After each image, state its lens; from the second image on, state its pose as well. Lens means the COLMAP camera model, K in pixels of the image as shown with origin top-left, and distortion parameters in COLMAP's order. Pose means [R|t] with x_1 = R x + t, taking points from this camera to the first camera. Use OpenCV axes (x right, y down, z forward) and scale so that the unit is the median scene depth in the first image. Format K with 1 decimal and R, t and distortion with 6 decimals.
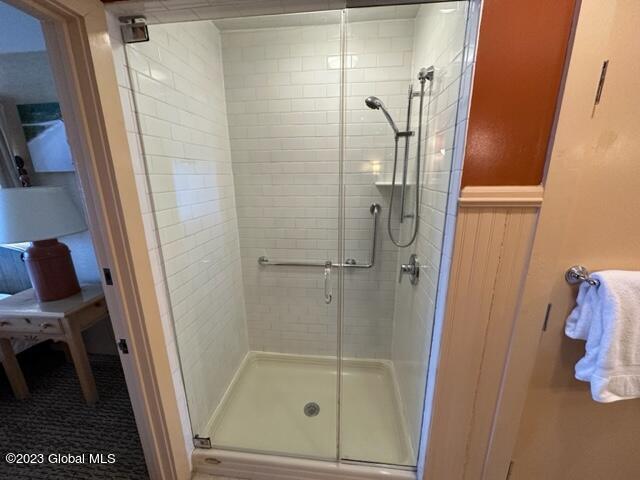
lens RADIAL K [[255.7, 0, 320.0], [0, 255.7, 240.0], [0, 0, 1]] dist [-0.001104, -0.000183]
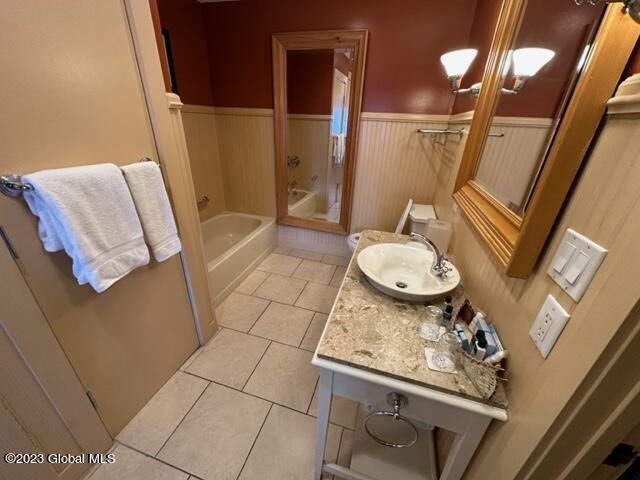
lens RADIAL K [[255.7, 0, 320.0], [0, 255.7, 240.0], [0, 0, 1]] dist [-0.001104, -0.000183]
pose [[0.173089, -0.401257, 0.899463, 0.330353], [0.204359, 0.908004, 0.365741, 0.206037], [-0.963472, 0.120508, 0.239166, -0.204586]]
